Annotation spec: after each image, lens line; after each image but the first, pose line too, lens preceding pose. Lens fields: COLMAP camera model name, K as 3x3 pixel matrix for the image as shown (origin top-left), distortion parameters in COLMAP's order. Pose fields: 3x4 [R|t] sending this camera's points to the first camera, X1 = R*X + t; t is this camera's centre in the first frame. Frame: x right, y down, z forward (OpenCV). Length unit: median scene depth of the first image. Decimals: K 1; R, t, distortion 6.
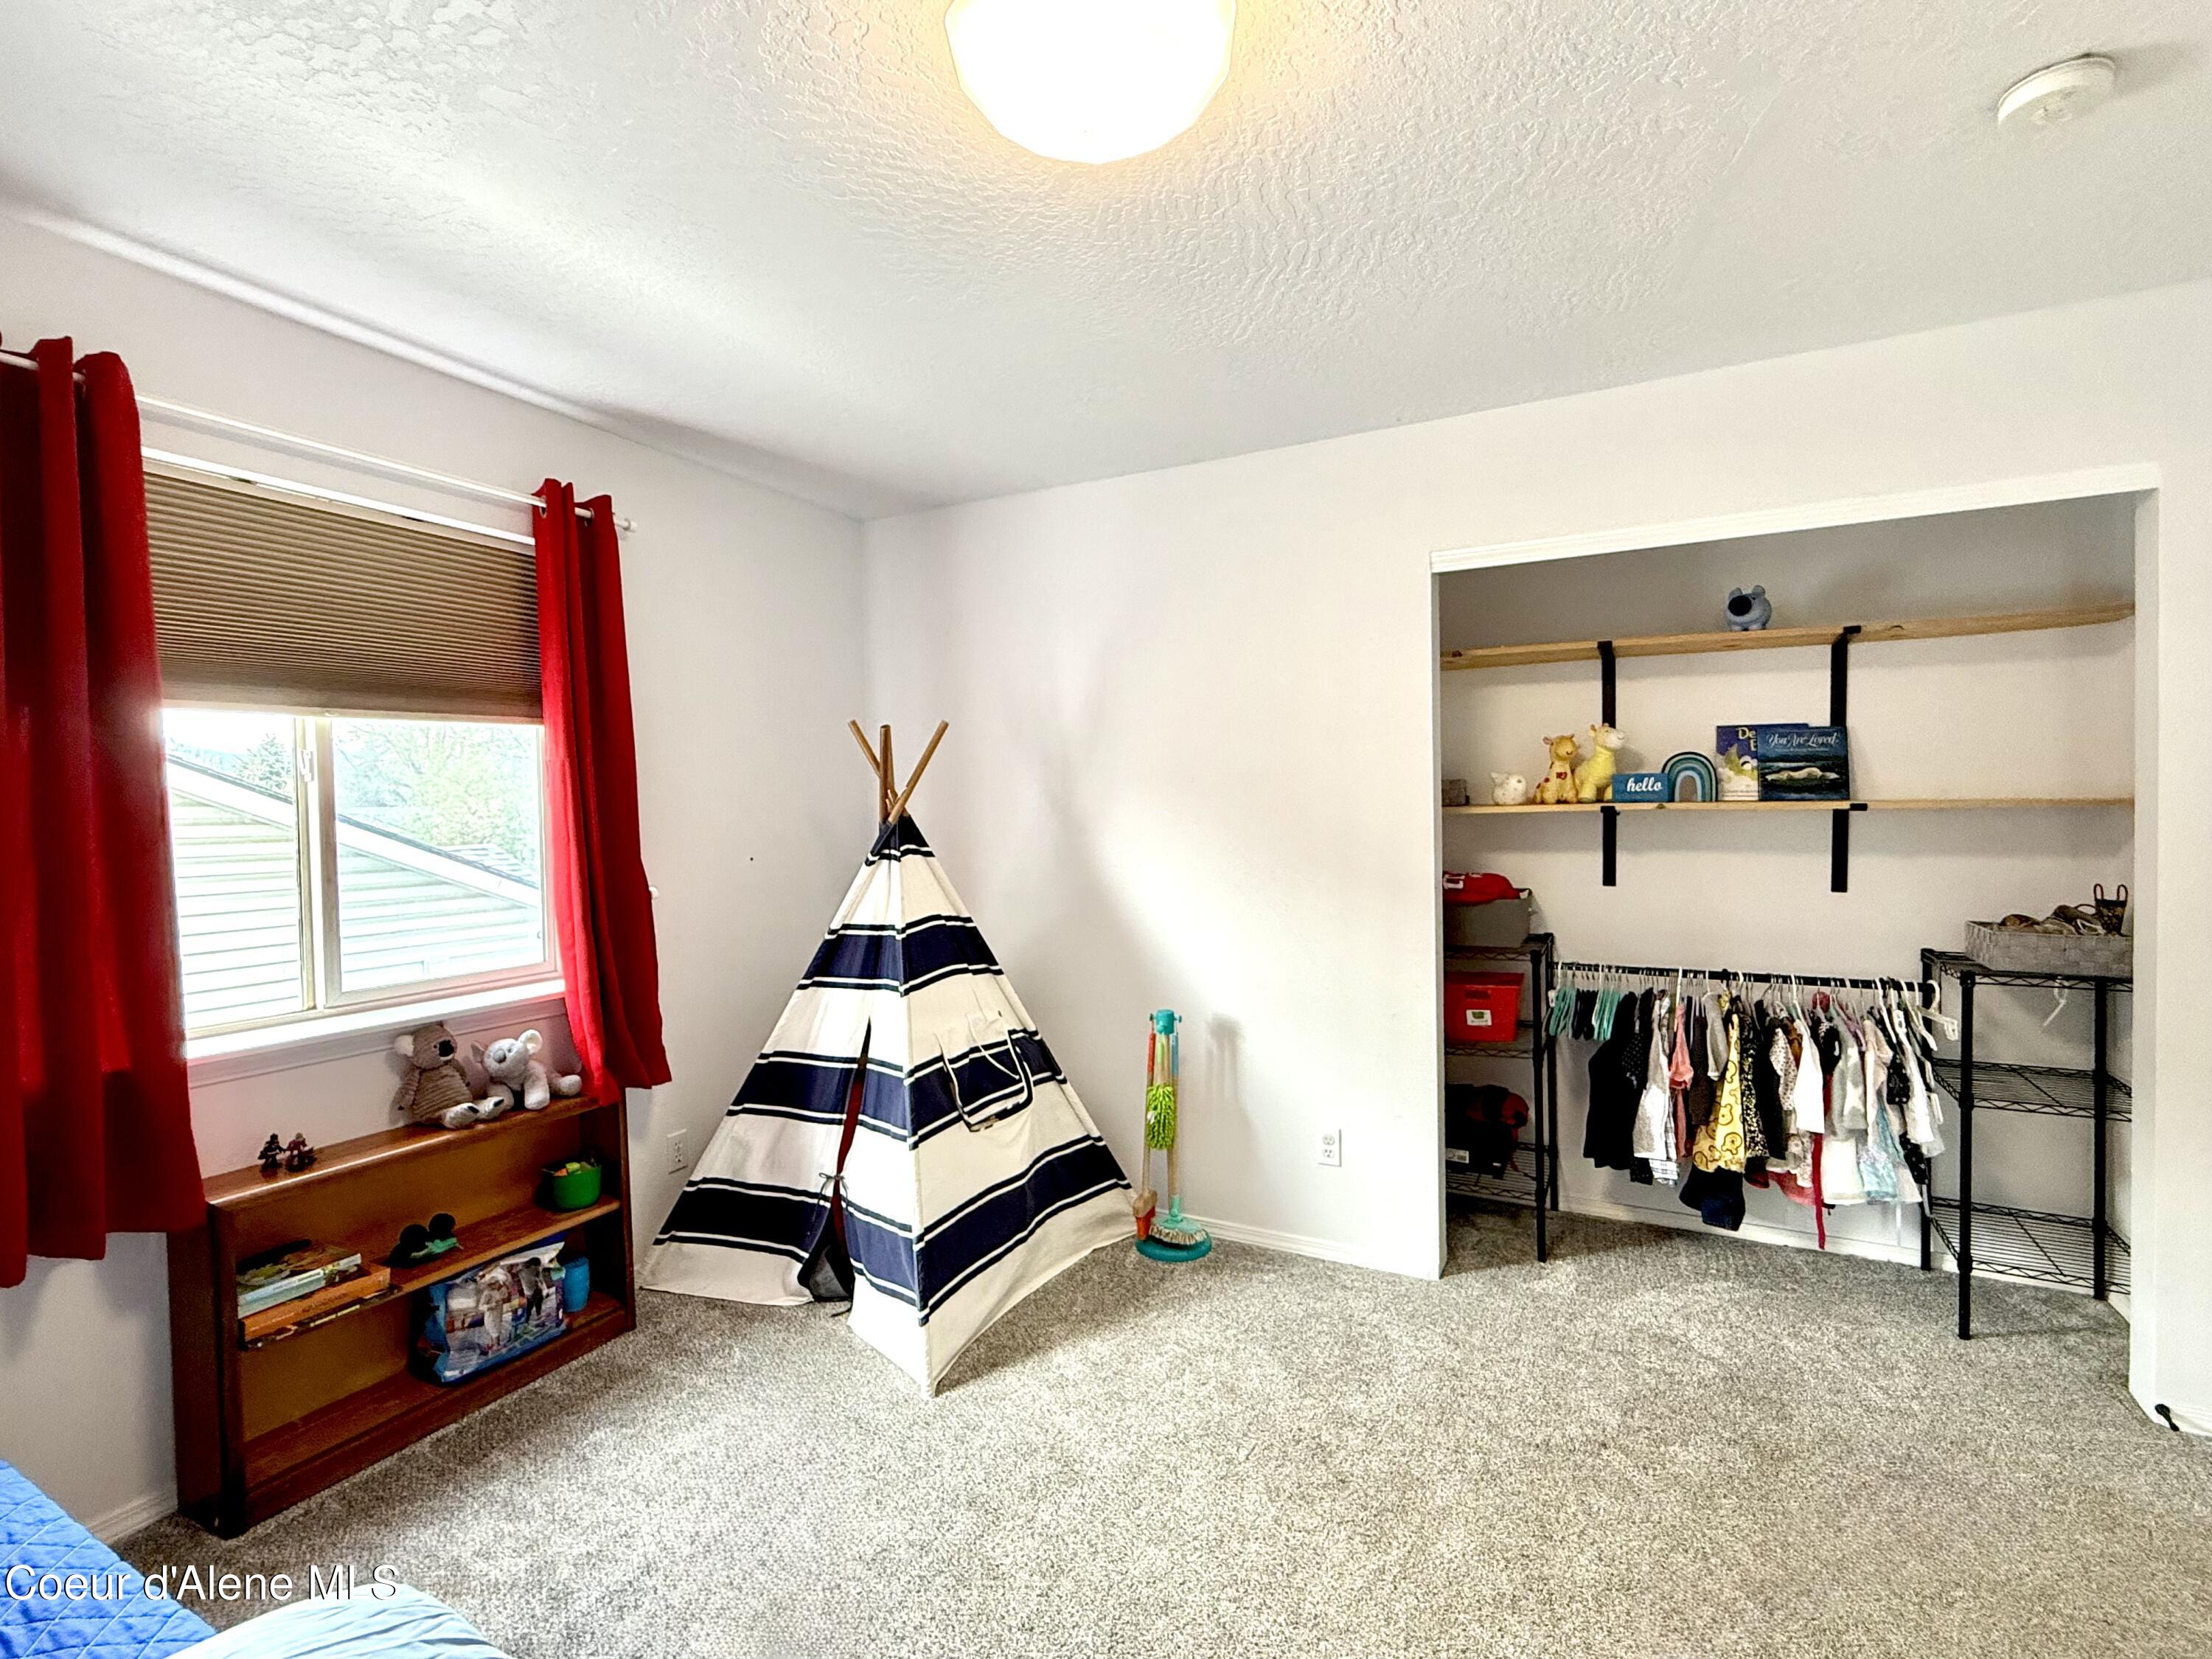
lens RADIAL K [[1017.7, 0, 1106.0], [0, 1017.7, 829.5], [0, 0, 1]] dist [0.000543, 0.000077]
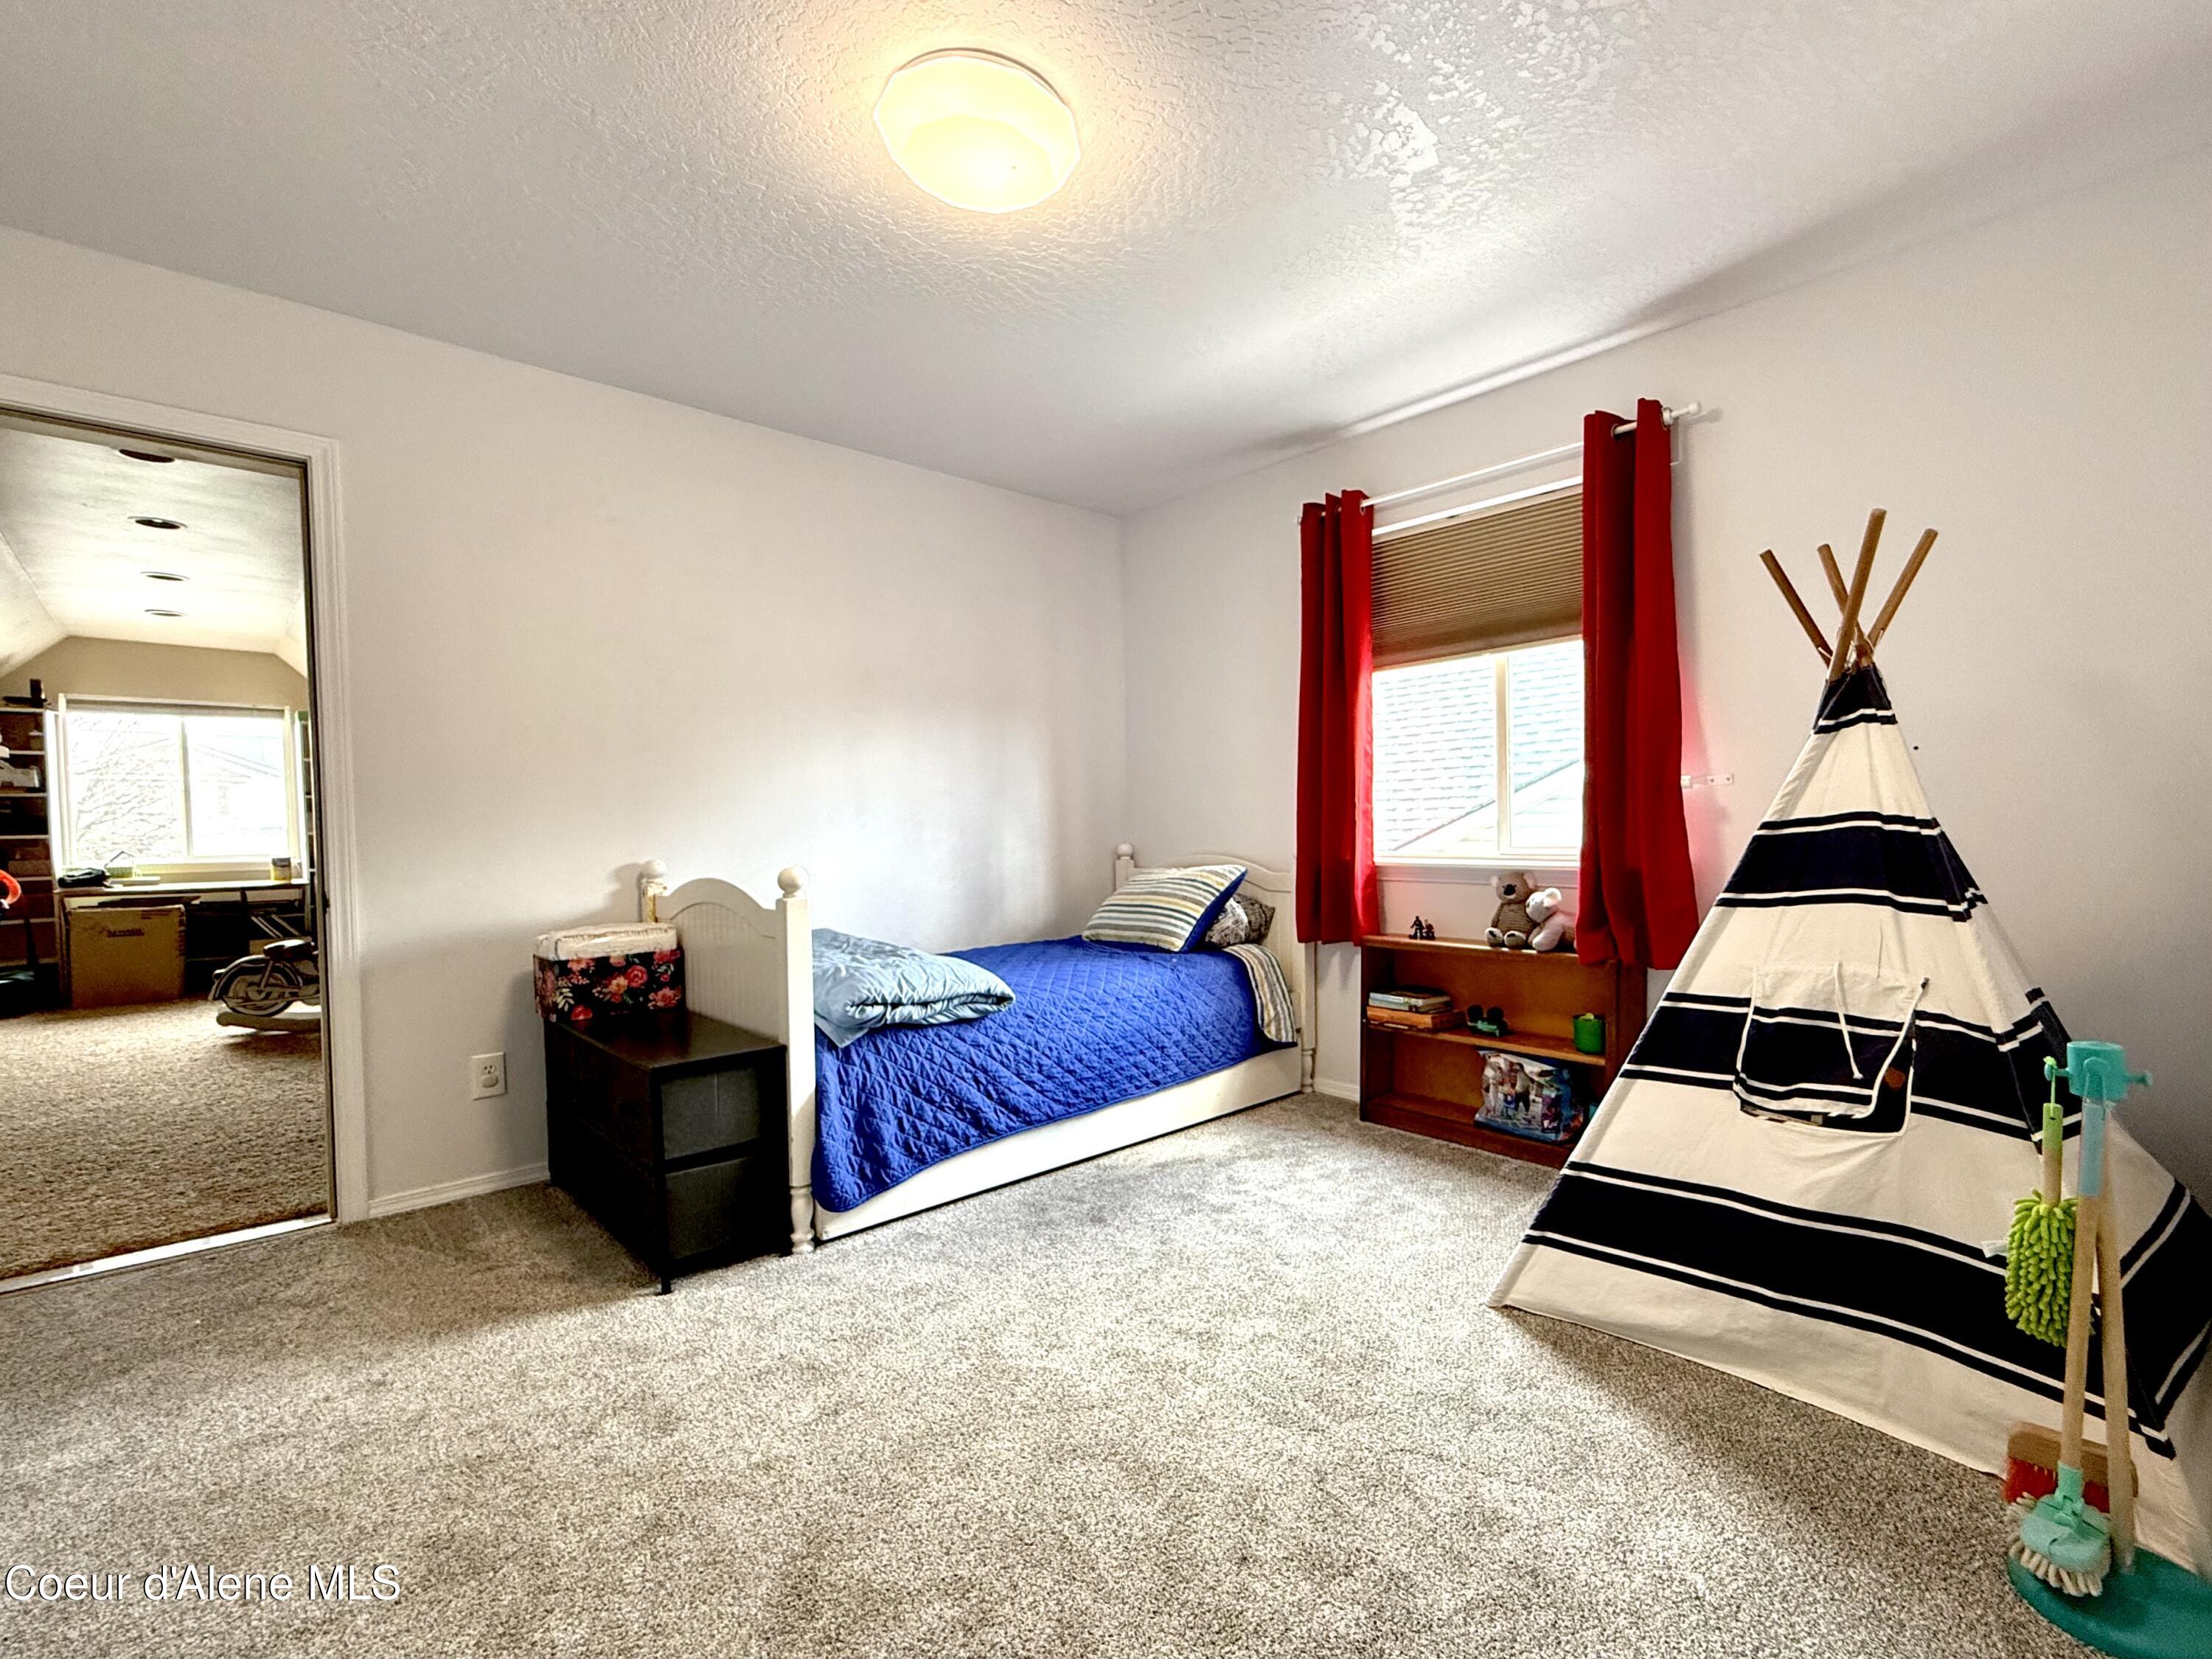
lens RADIAL K [[1008.0, 0, 1178.3], [0, 1008.0, 864.2], [0, 0, 1]] dist [-0.001633, 0.000199]
pose [[-0.317320, 0.052576, -0.946860, 0.701431], [-0.009237, 0.998243, 0.058525, 0.098917], [0.948274, 0.027318, -0.316277, 0.928408]]
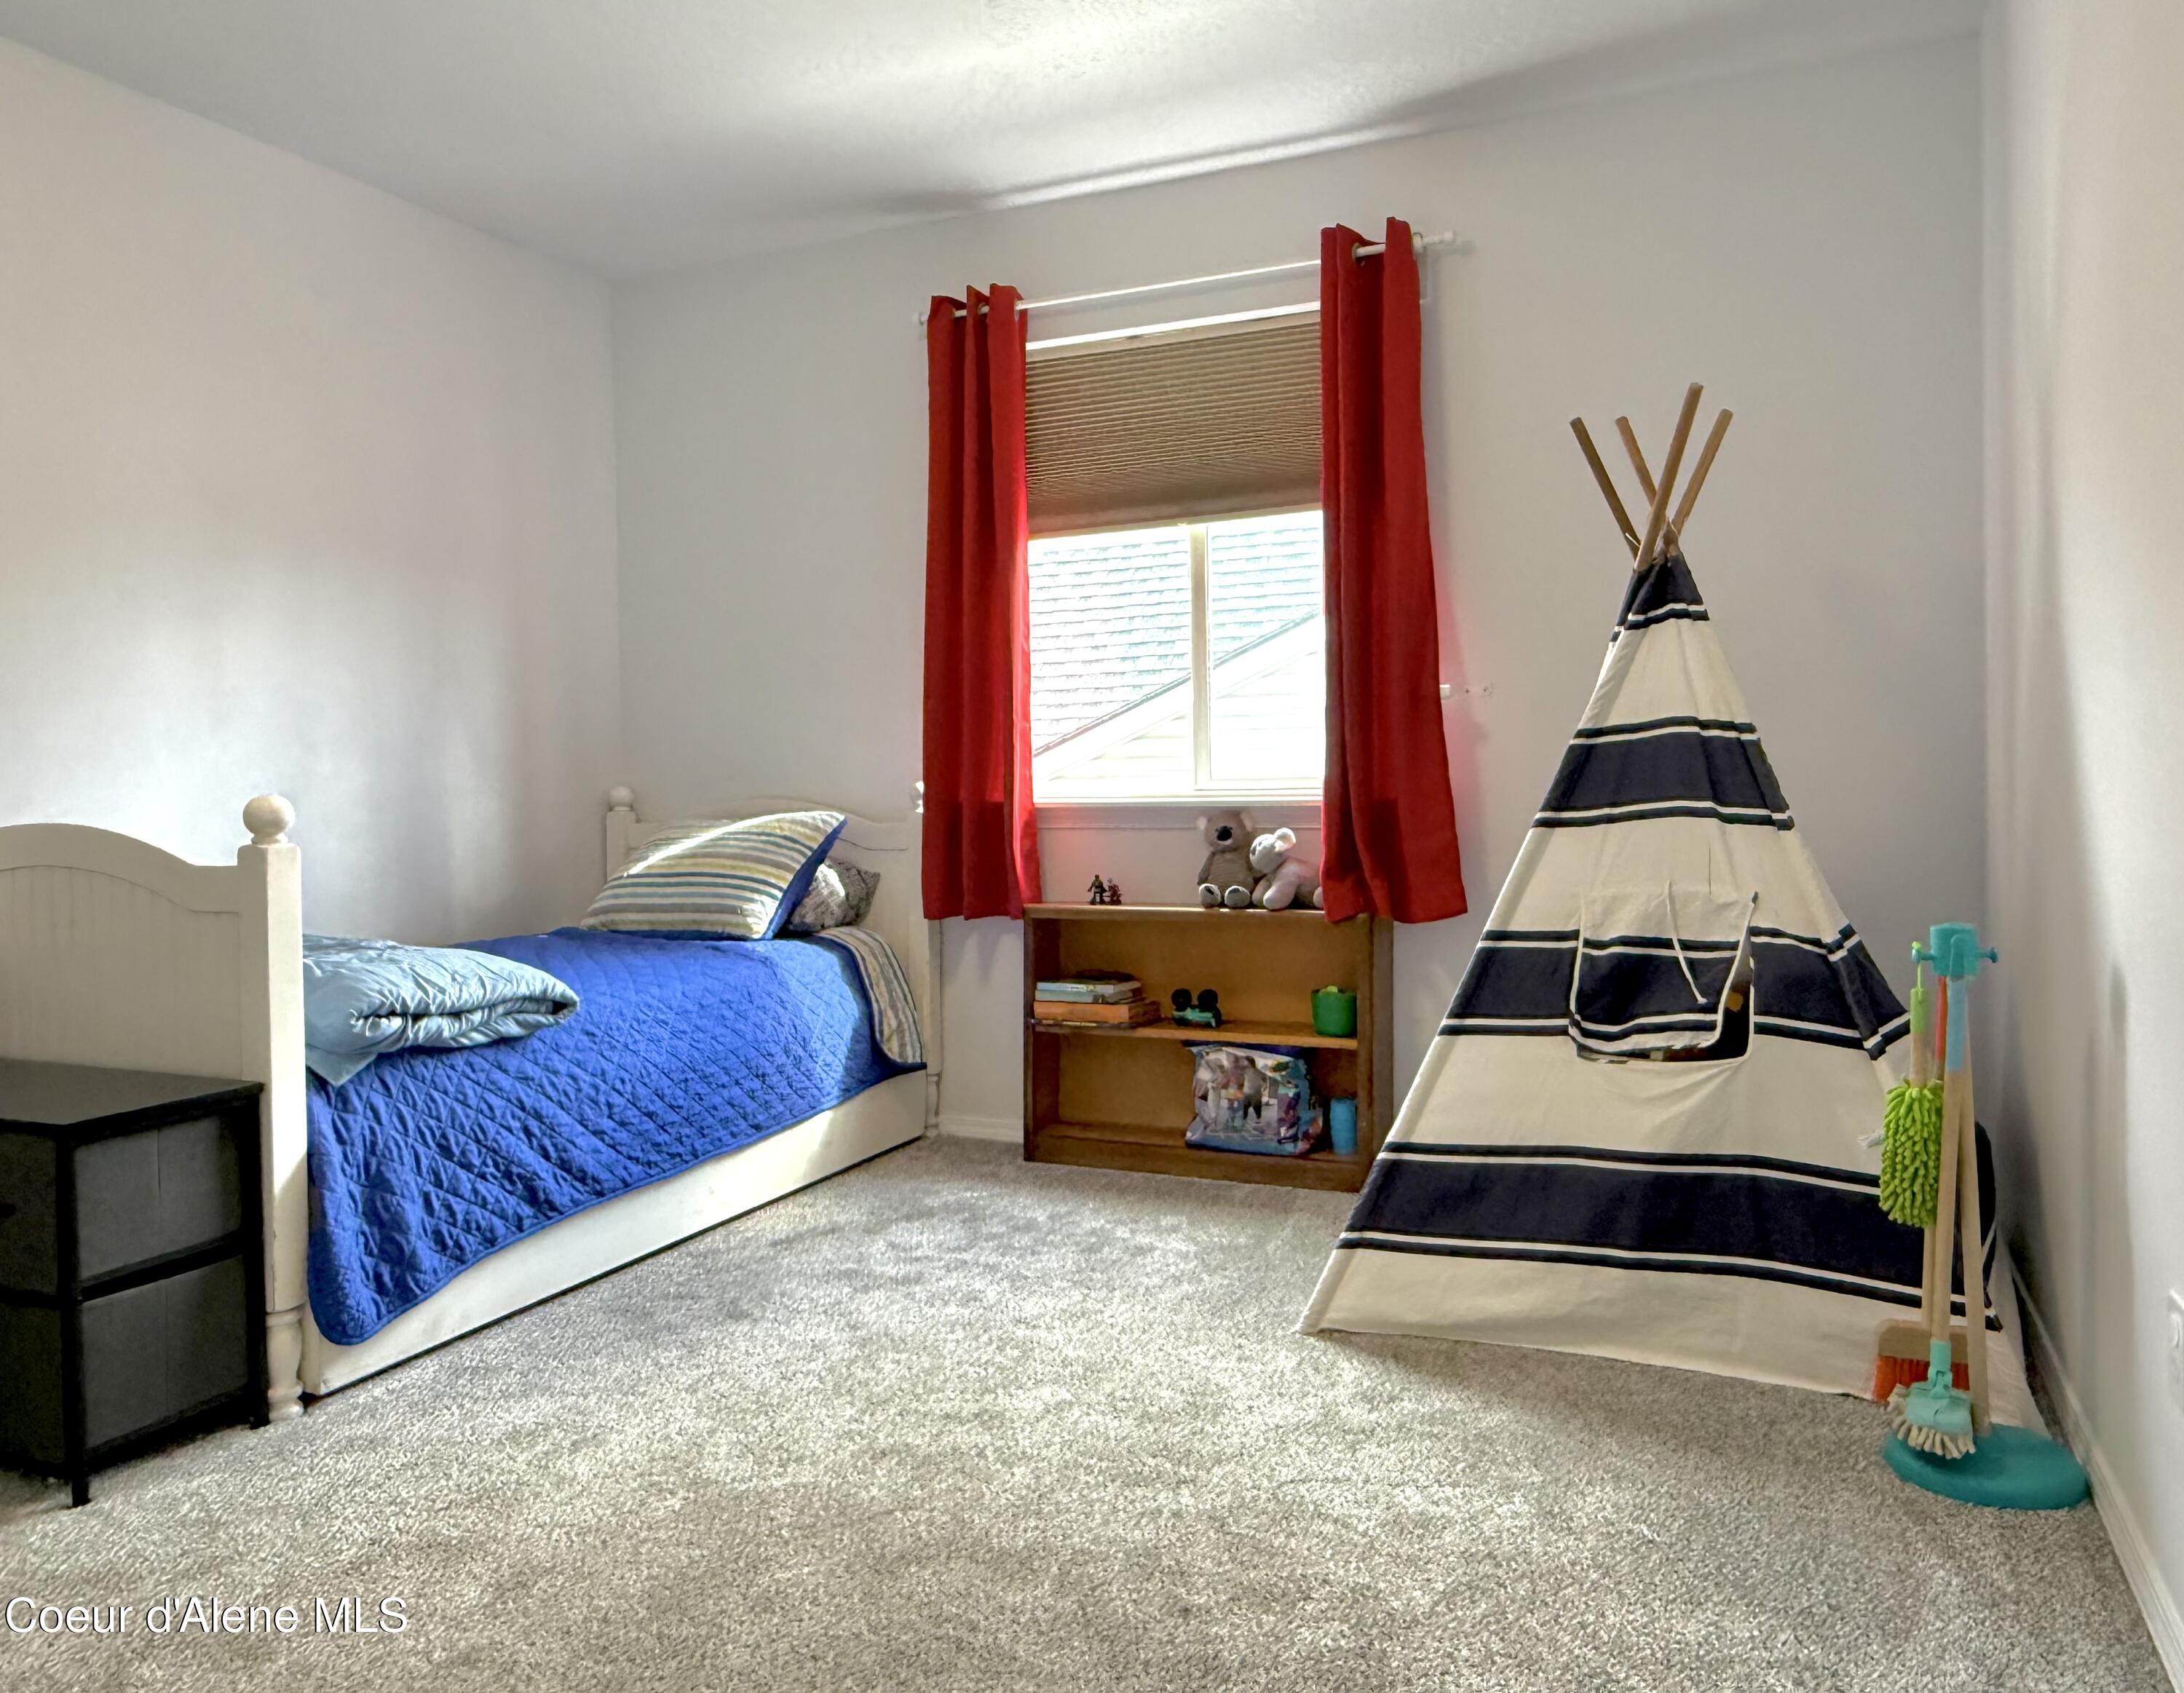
lens RADIAL K [[1571.1, 0, 1092.0], [0, 1571.1, 846.5], [0, 0, 1]] dist [-0.002863, -0.004267]
pose [[0.061310, 0.050243, -0.996853, 0.861458], [-0.010875, 0.998707, 0.049667, 0.138880], [0.998060, 0.007796, 0.061777, 0.710856]]
